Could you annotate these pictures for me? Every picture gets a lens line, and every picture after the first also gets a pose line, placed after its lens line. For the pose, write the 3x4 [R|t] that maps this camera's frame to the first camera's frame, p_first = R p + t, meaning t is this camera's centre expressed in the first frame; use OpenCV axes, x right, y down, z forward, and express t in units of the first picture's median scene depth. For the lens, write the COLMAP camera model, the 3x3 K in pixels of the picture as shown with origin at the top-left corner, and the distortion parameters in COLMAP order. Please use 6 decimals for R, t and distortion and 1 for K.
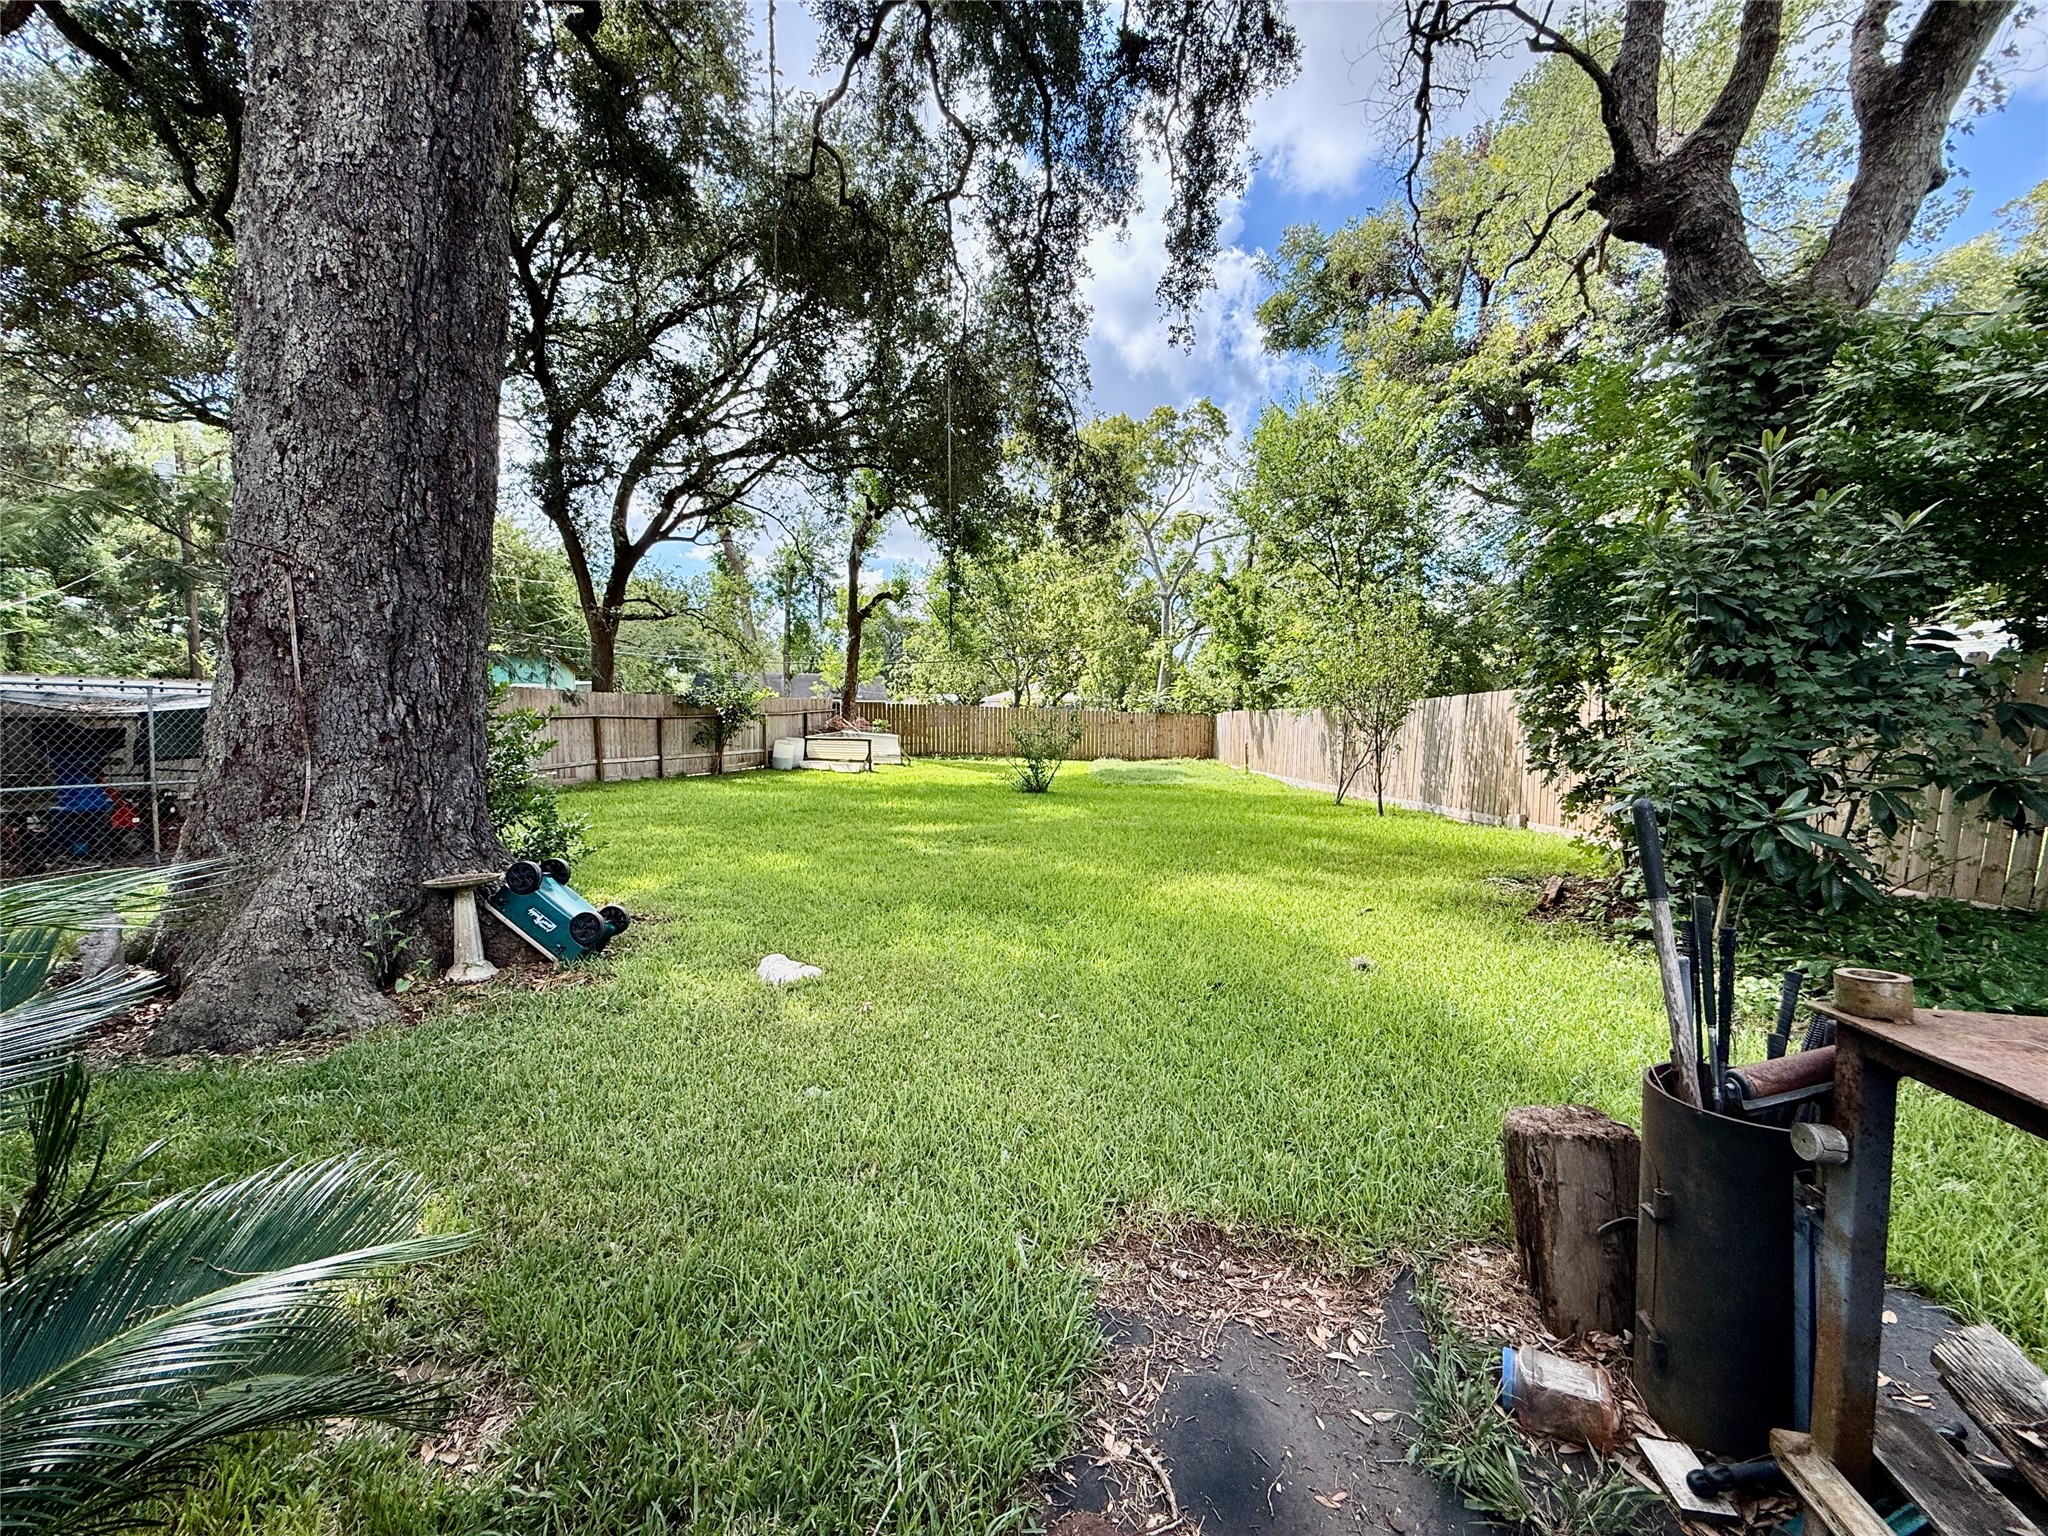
lens RADIAL K [[817.4, 0, 1018.9], [0, 817.4, 768.9], [0, 0, 1]] dist [0.001674, -0.000702]
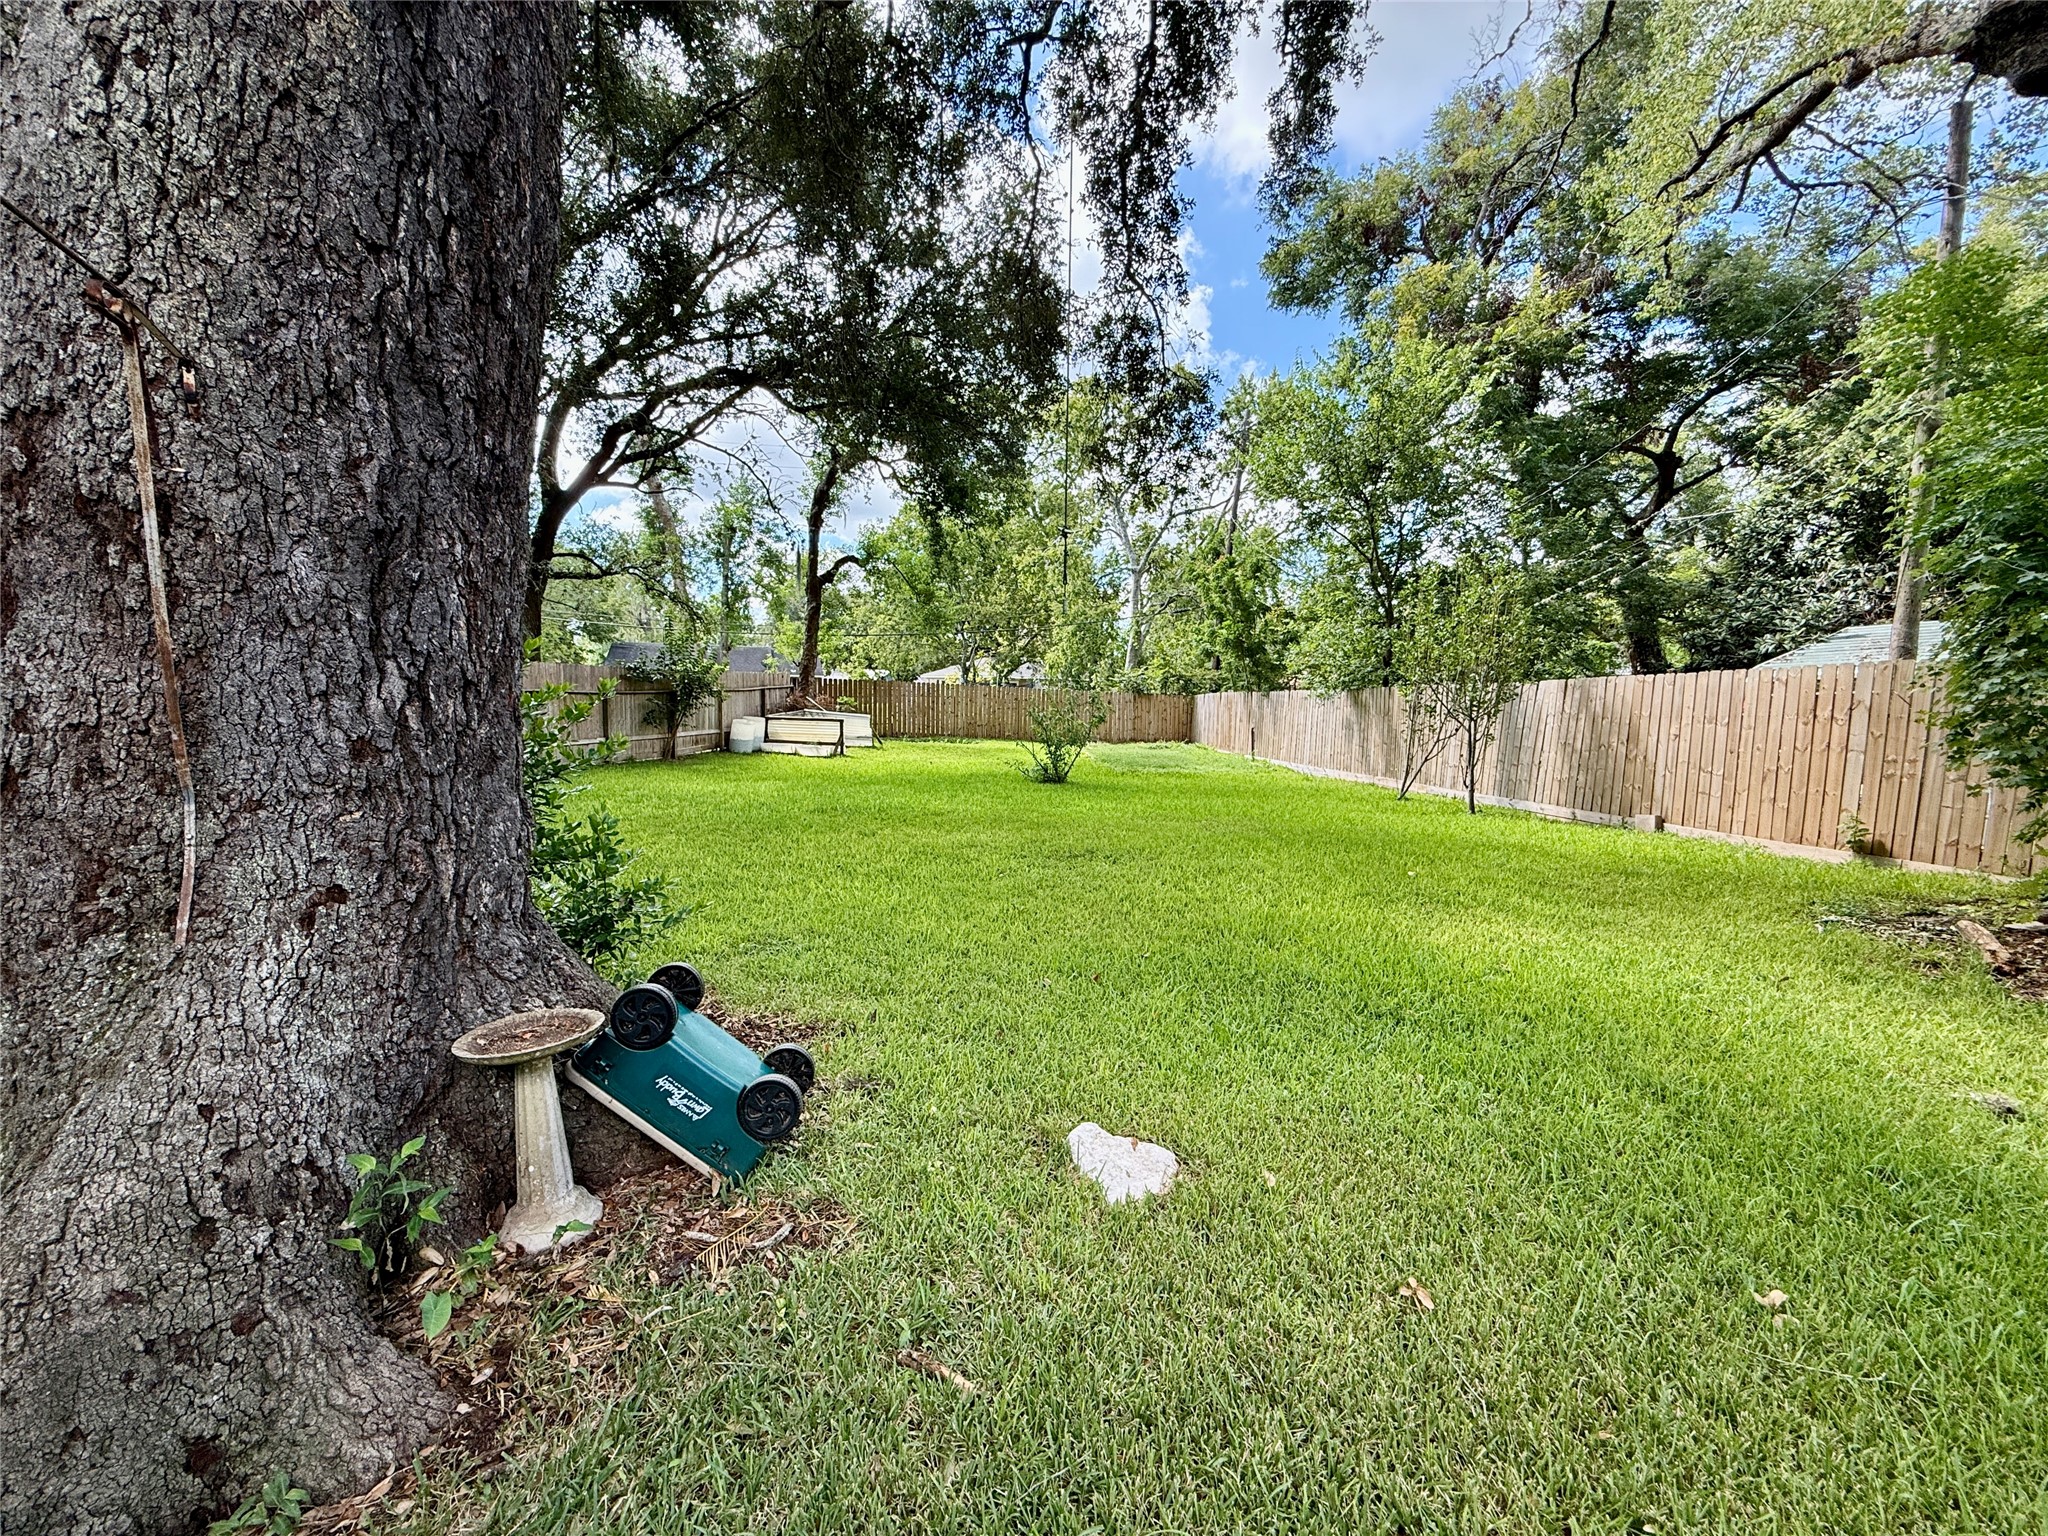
lens RADIAL K [[817.4, 0, 1018.8], [0, 817.4, 768.2], [0, 0, 1]] dist [0.001674, -0.000702]
pose [[0.994726, 0.002110, 0.102548, -0.105206], [-0.004864, 0.999634, 0.026609, -0.009834], [-0.102454, -0.026968, 0.994372, 0.115658]]
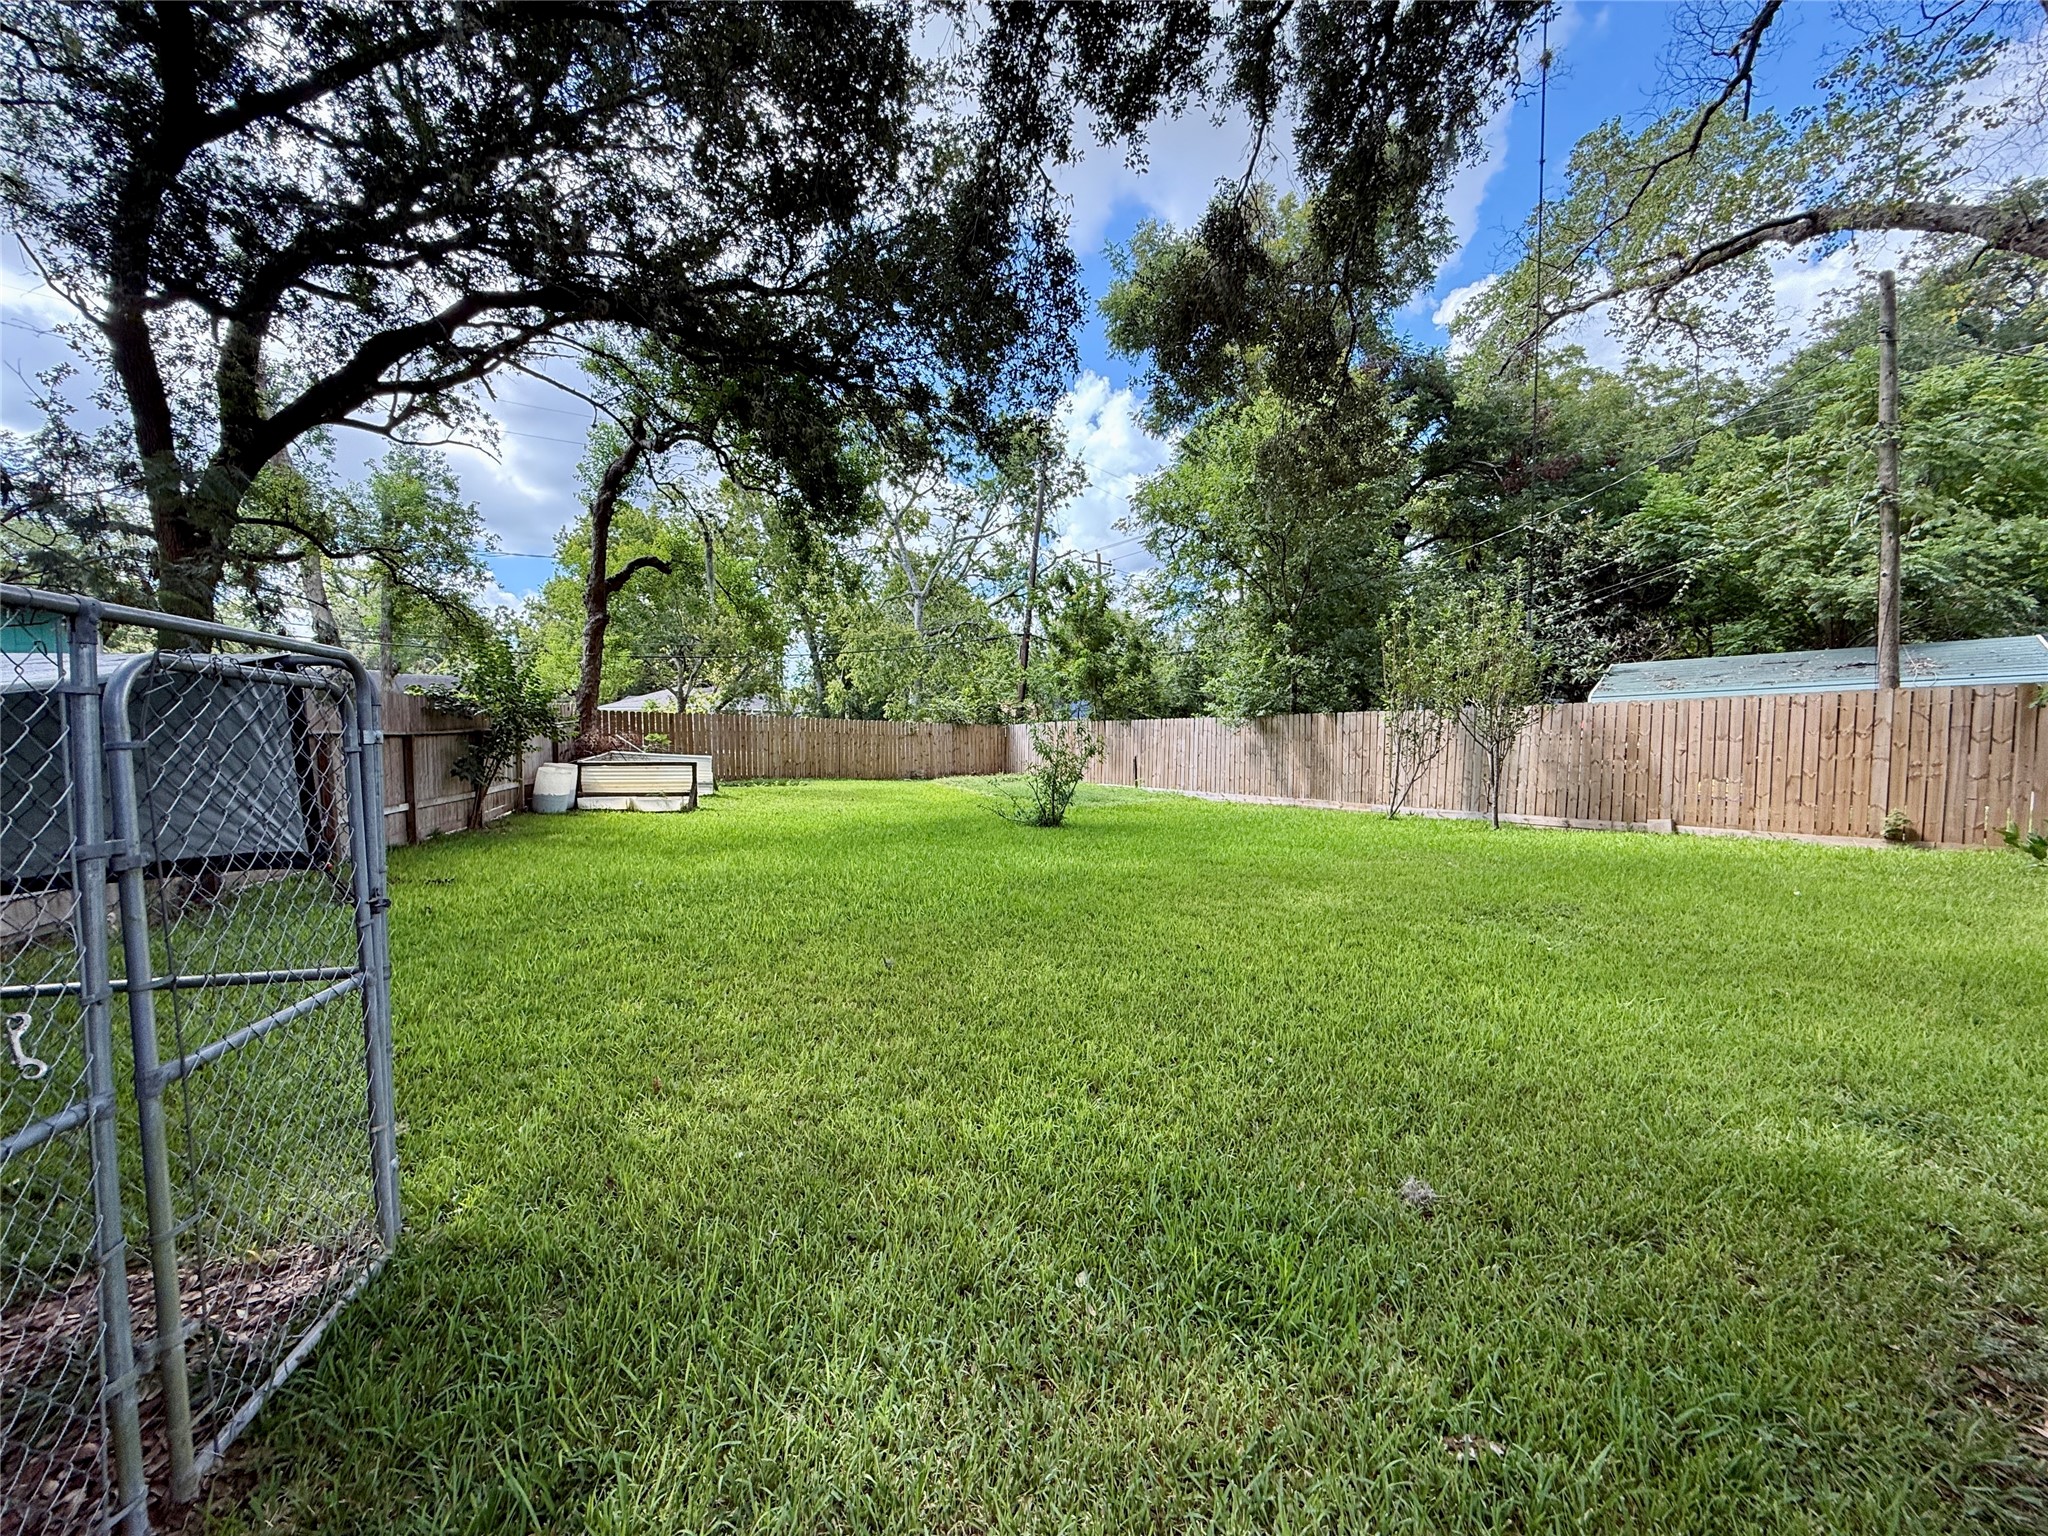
lens RADIAL K [[817.4, 0, 1021.9], [0, 817.4, 769.7], [0, 0, 1]] dist [0.001674, -0.000702]
pose [[0.856127, -0.032188, 0.515762, -0.393273], [0.038598, 0.999253, -0.001708, -0.023320], [-0.515322, 0.021370, 0.856730, 0.330441]]
